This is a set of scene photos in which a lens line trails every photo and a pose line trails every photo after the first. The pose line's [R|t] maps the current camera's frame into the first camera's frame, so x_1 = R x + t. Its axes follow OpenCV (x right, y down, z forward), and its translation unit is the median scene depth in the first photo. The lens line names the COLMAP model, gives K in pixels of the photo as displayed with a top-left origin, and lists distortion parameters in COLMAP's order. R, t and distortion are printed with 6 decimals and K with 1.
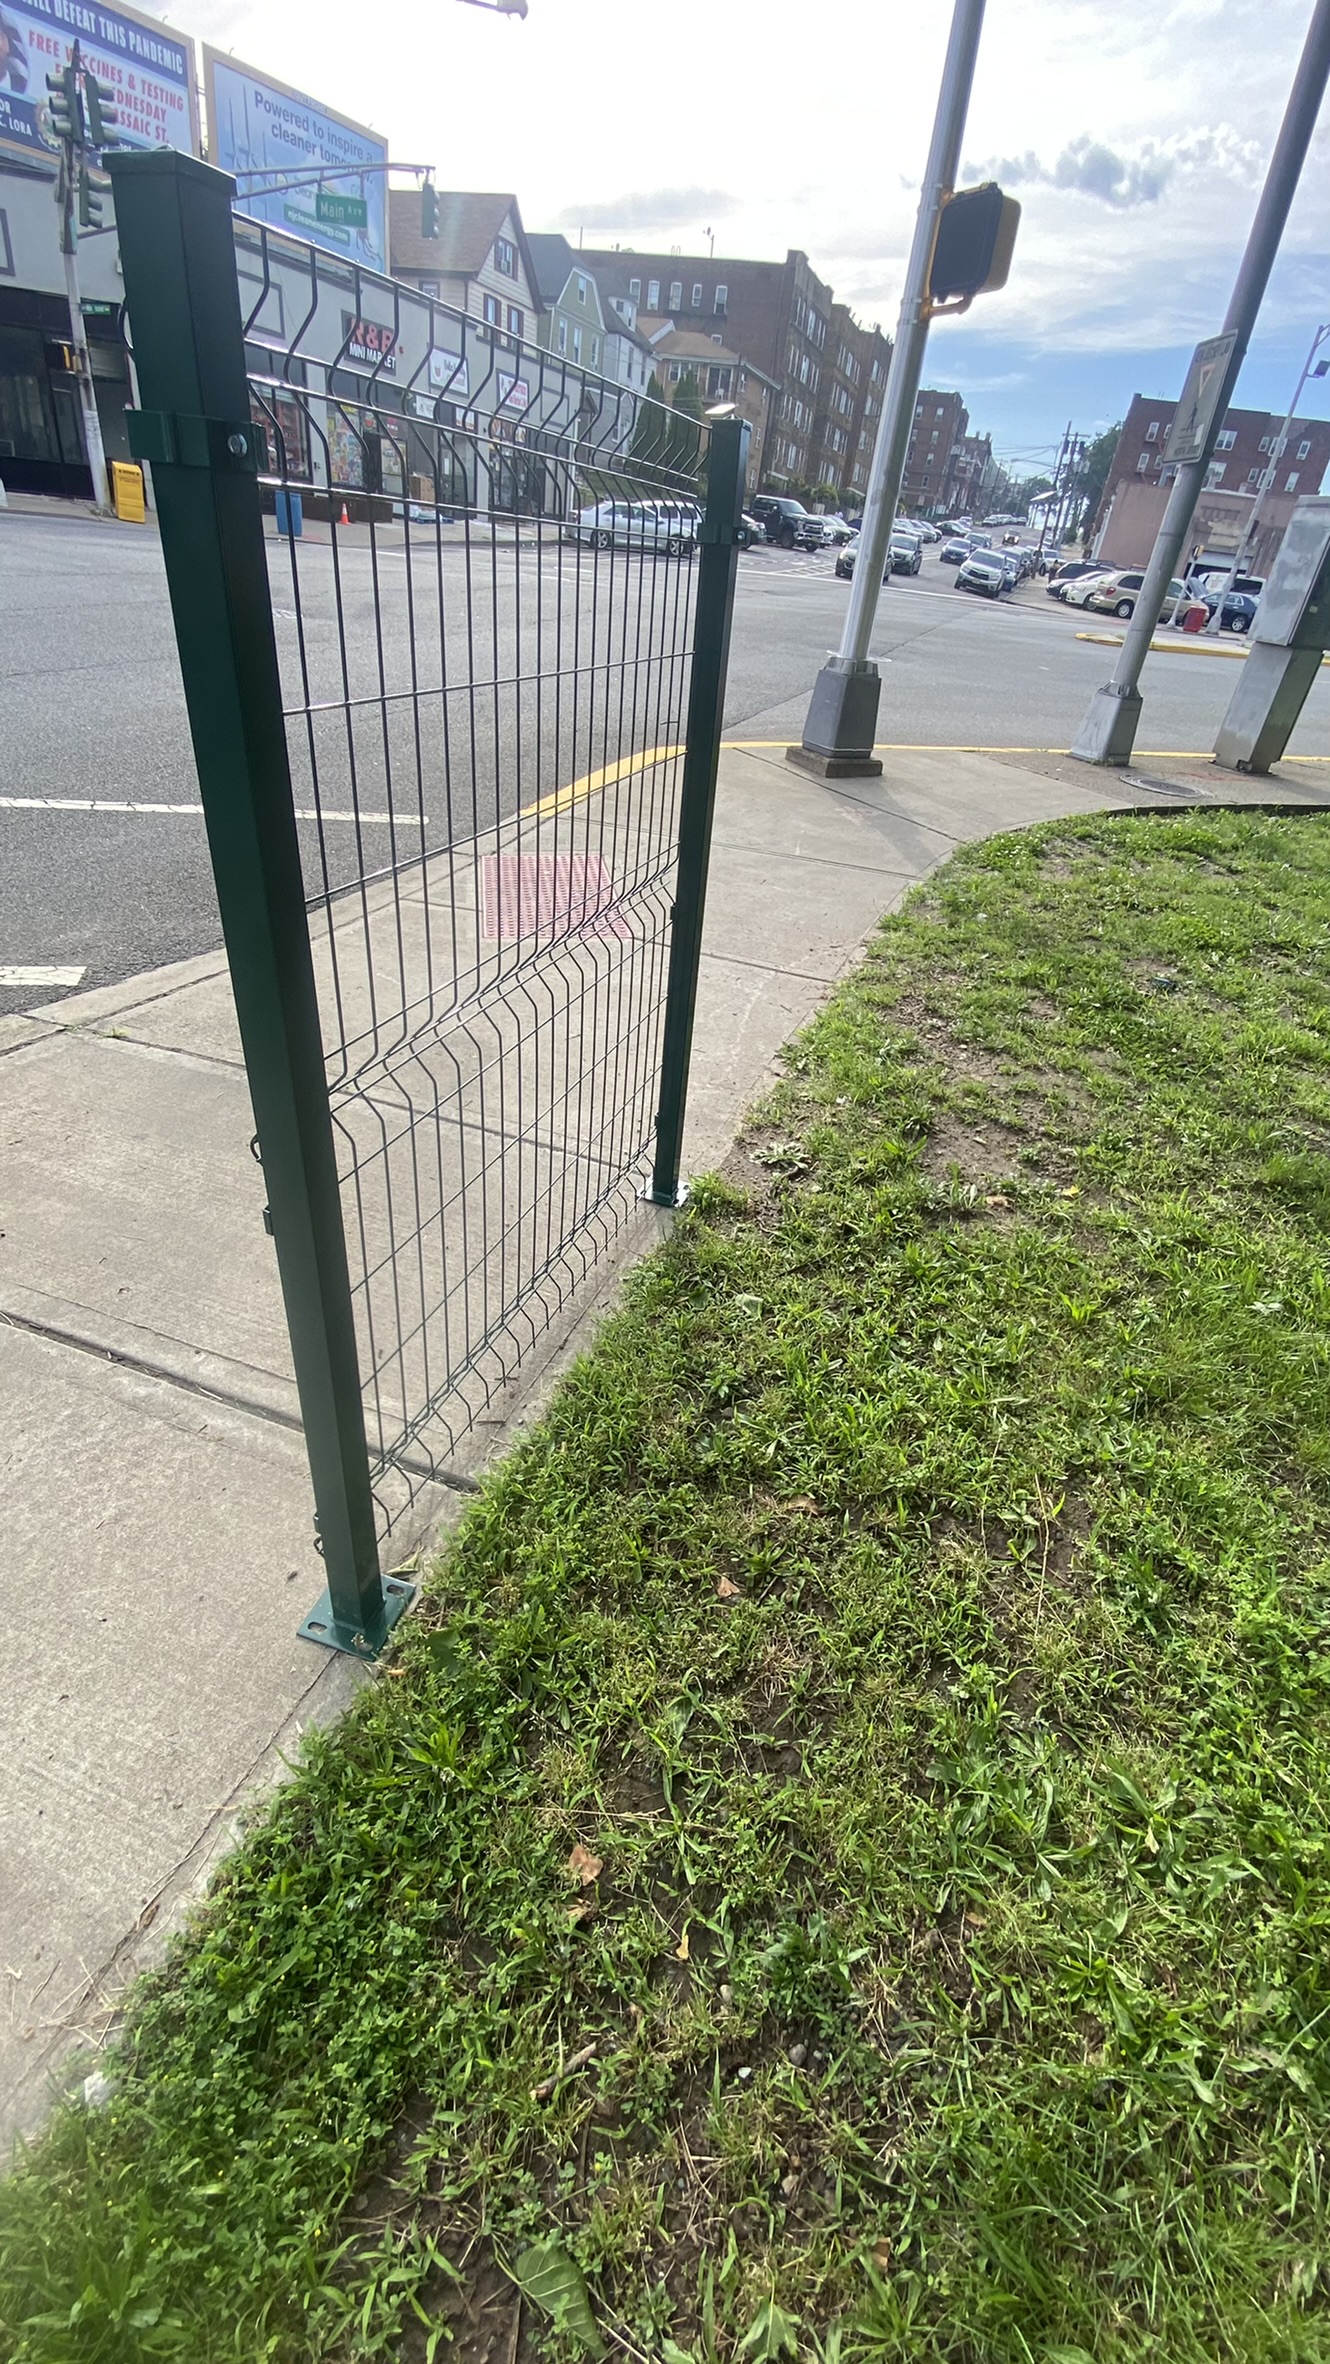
lens RADIAL K [[958.8, 0, 665.0], [0, 958.8, 1182.0], [0, 0, 1]] dist [0.015847, -0.017181]
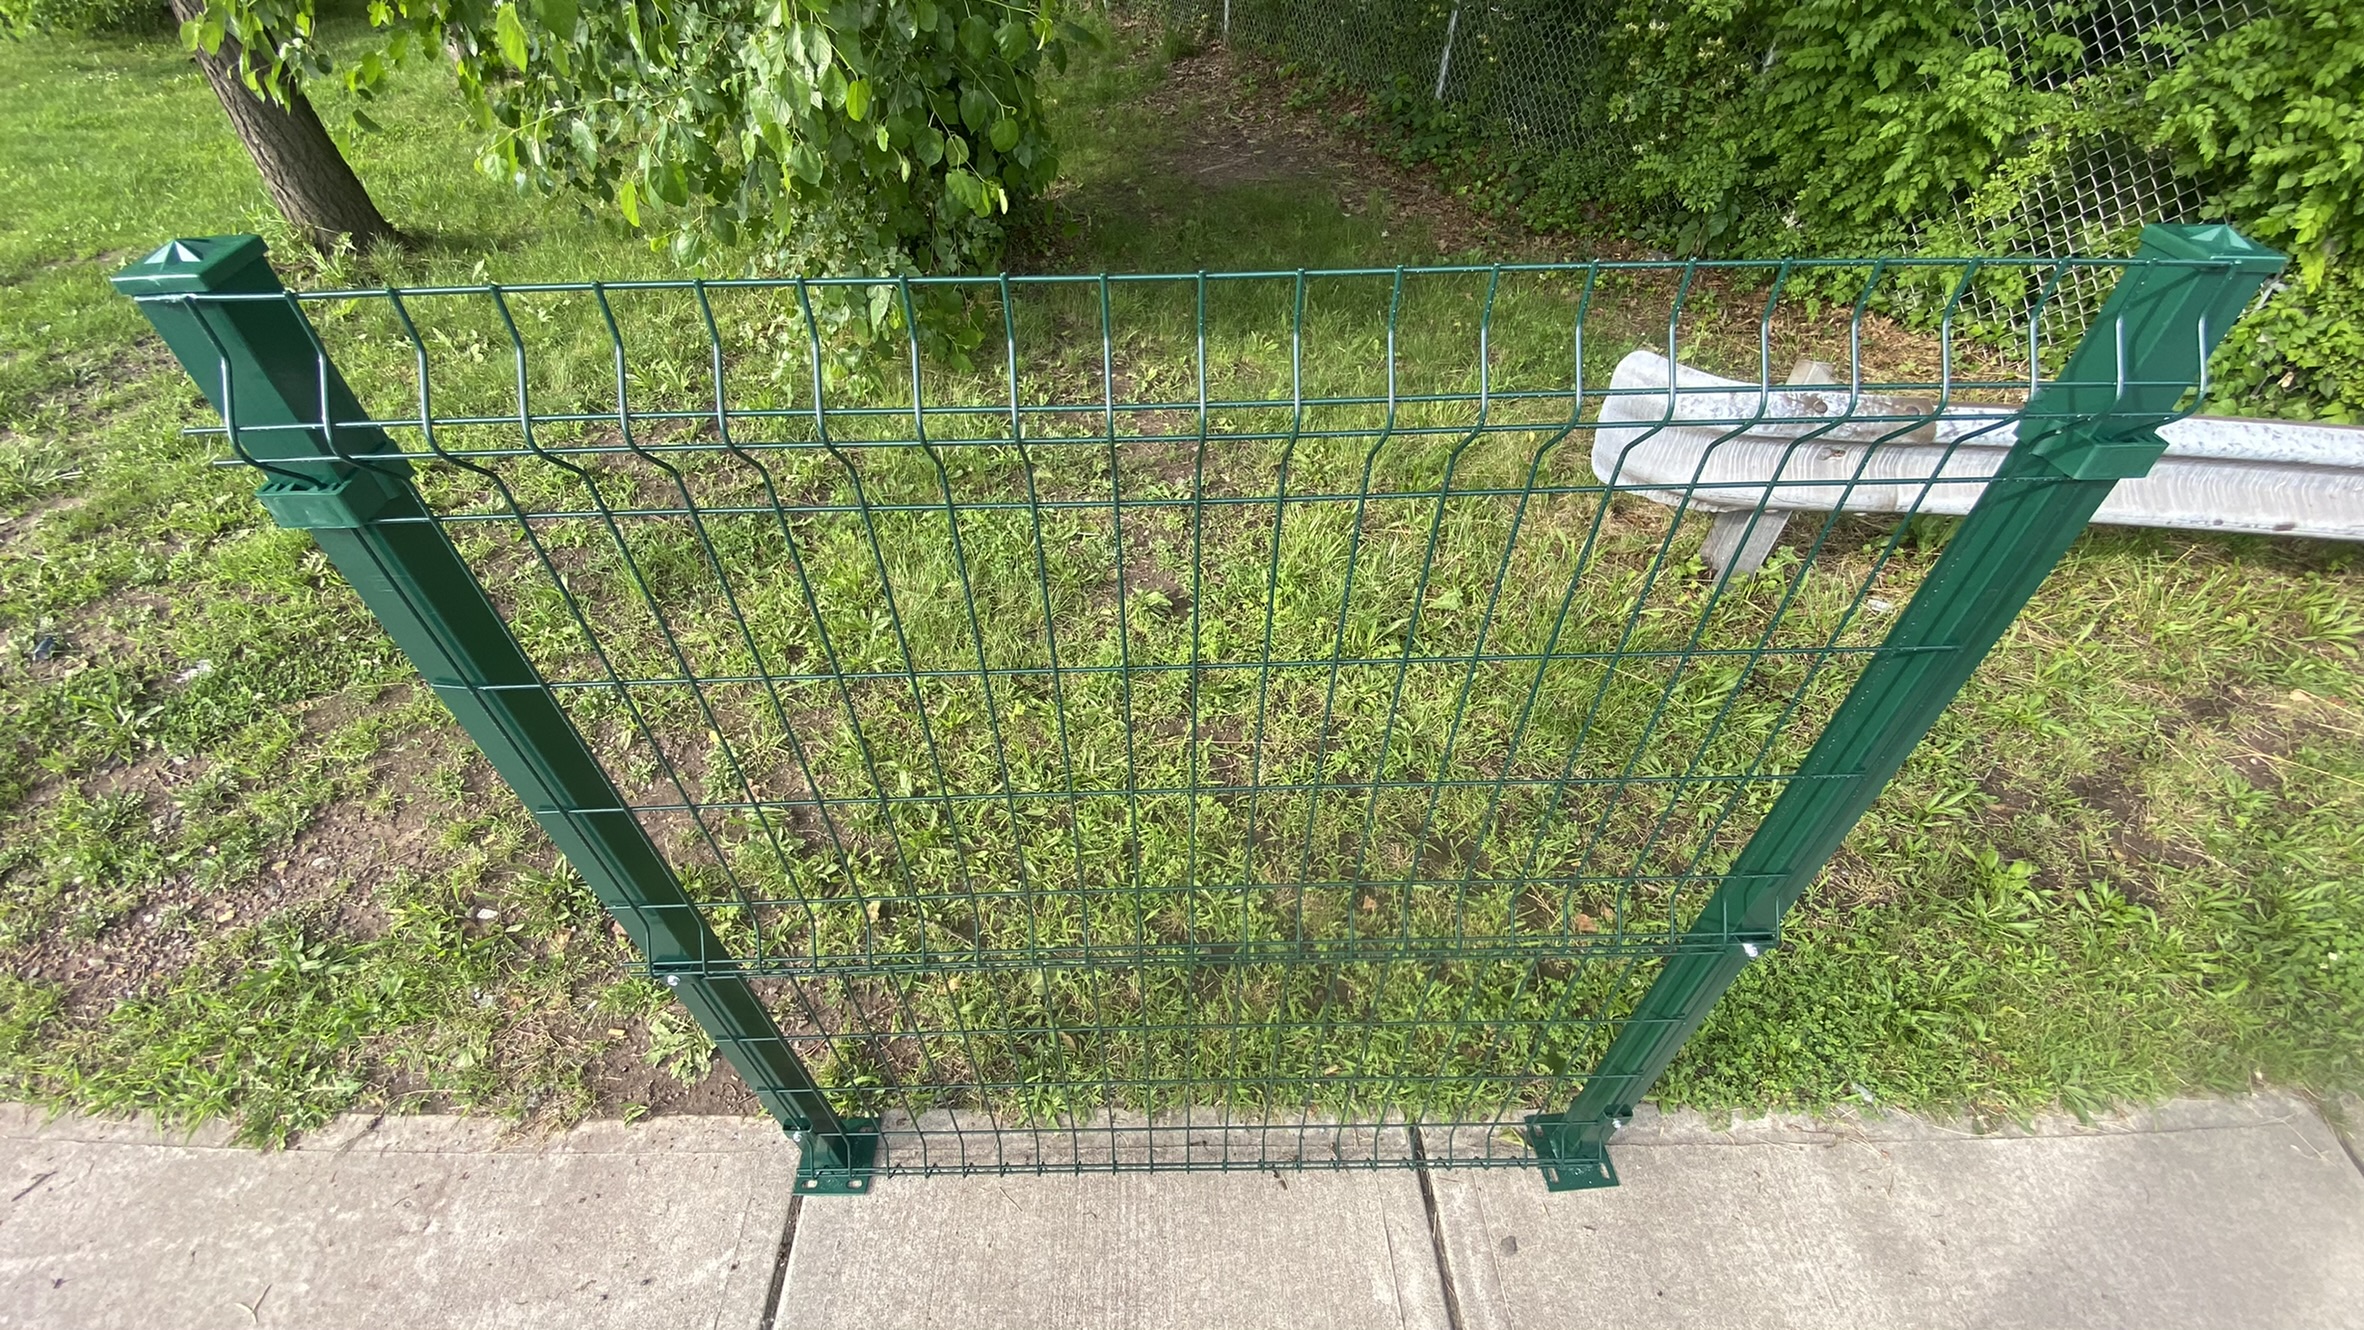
lens RADIAL K [[956.1, 0, 1175.8], [0, 956.1, 656.5], [0, 0, 1]] dist [0.025134, -0.023704]
pose [[-0.362727, -0.696883, 0.618694, -0.225004], [0.483451, 0.426860, 0.764242, -0.467125], [-0.796683, 0.576320, 0.182075, 0.409443]]
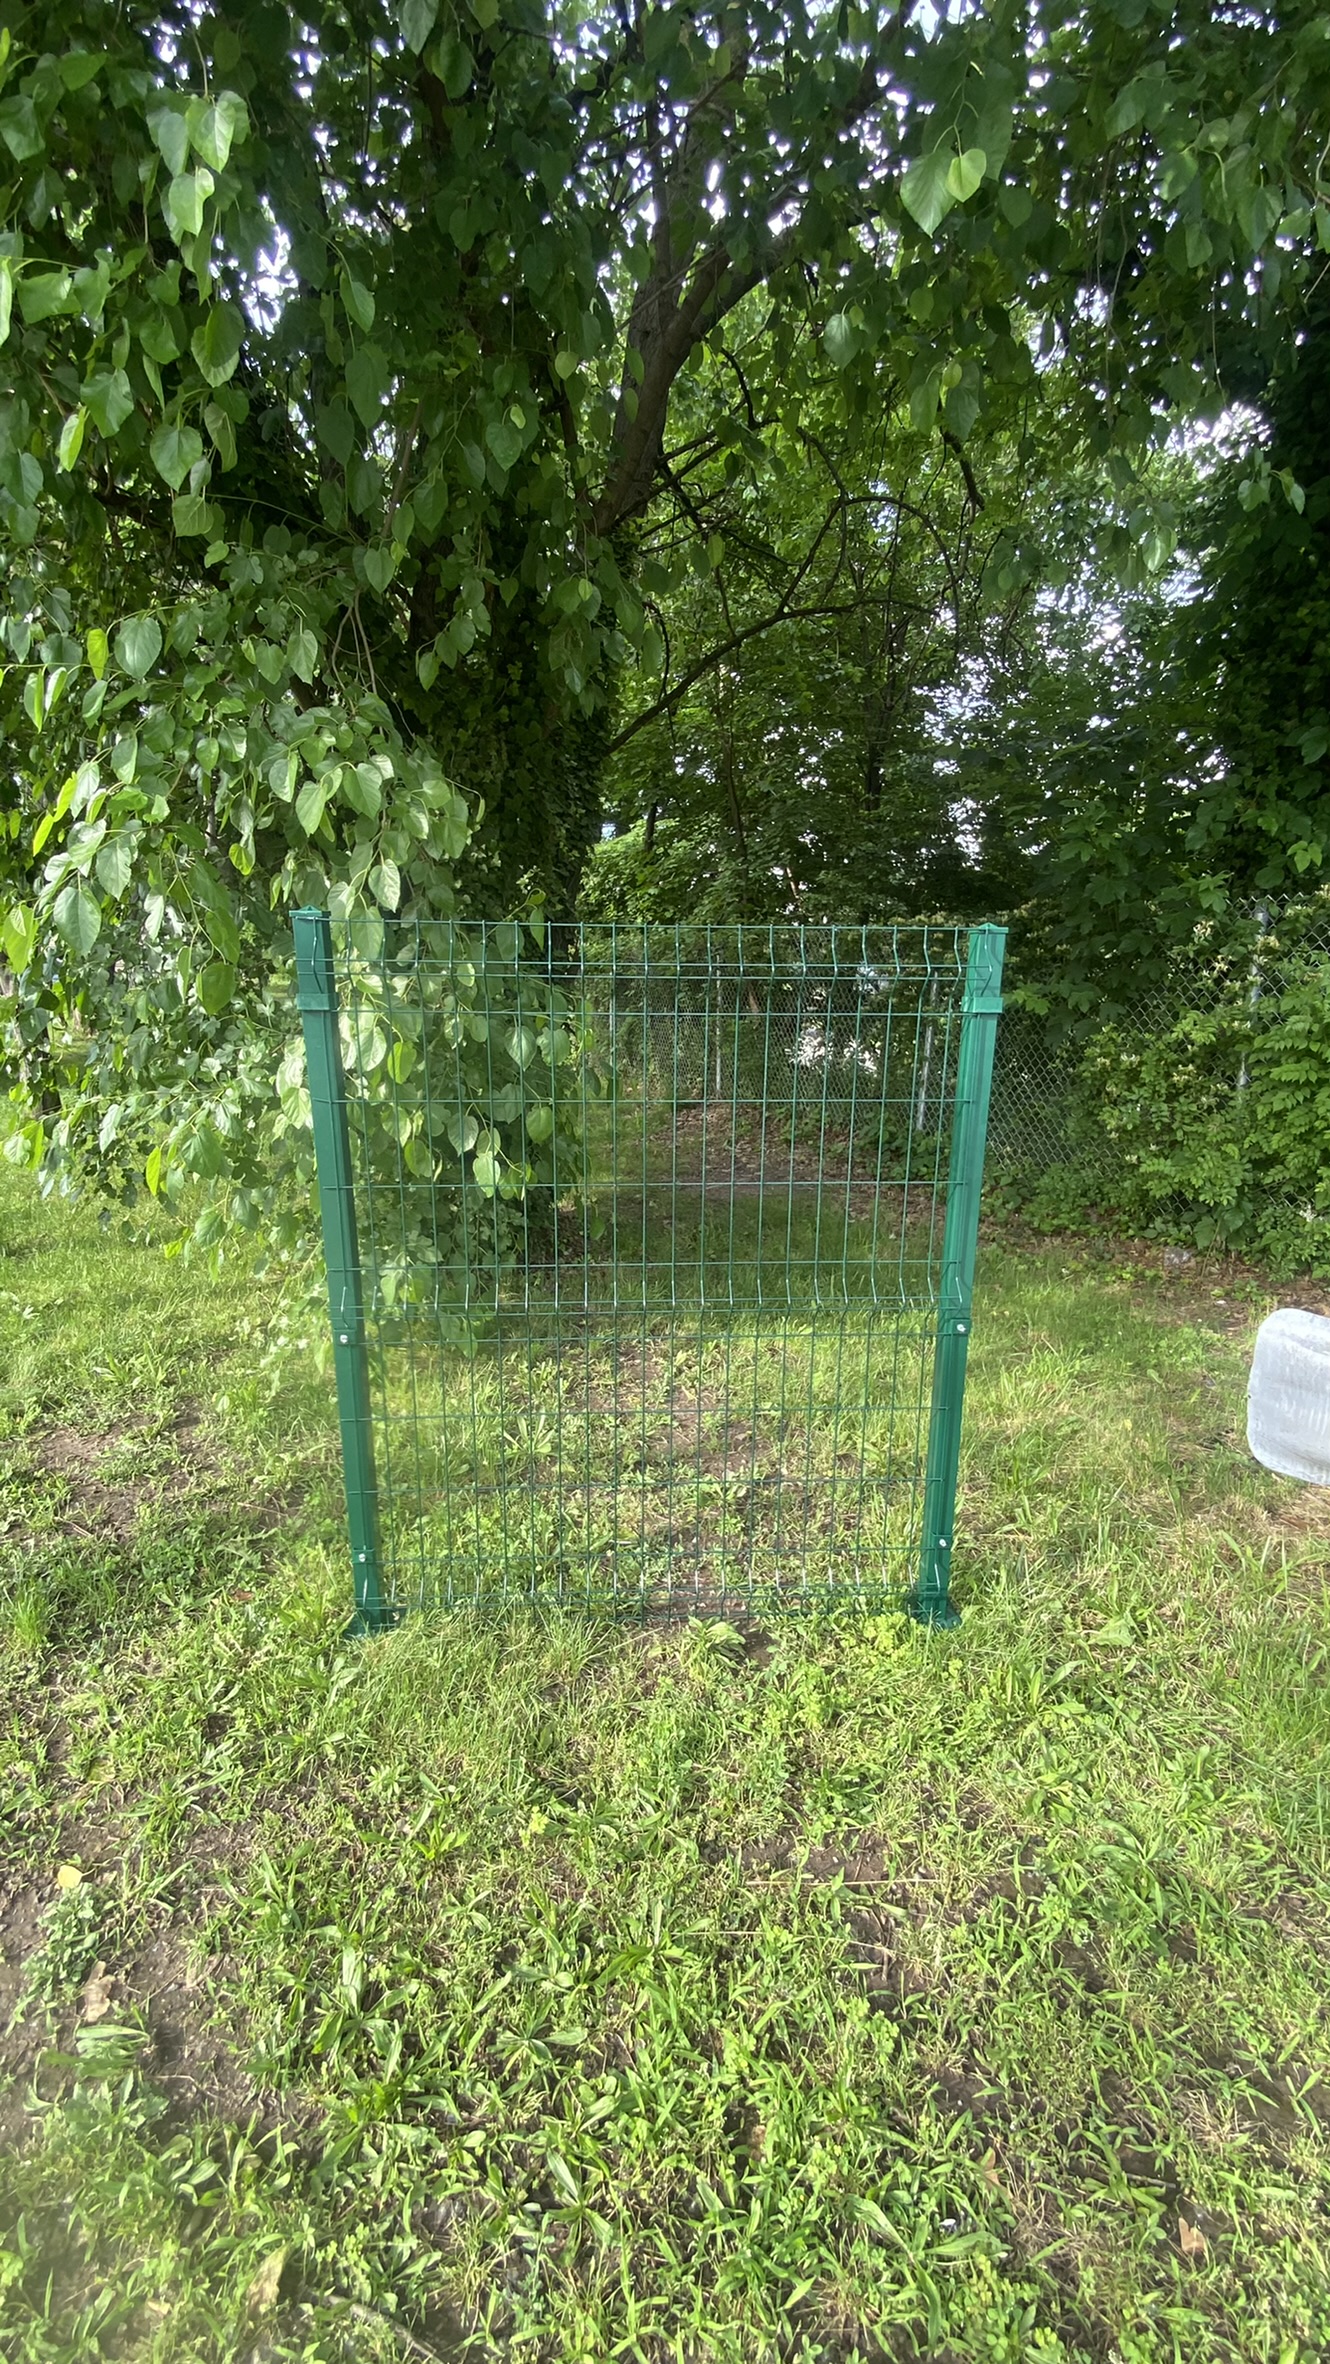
lens RADIAL K [[956.1, 0, 670.9], [0, 956.1, 1172.7], [0, 0, 1]] dist [0.025134, -0.023704]
pose [[-0.376842, -0.302886, 0.875357, -0.087269], [0.479965, 0.744413, 0.464203, -0.371425], [-0.792227, 0.595071, -0.135151, 0.490935]]
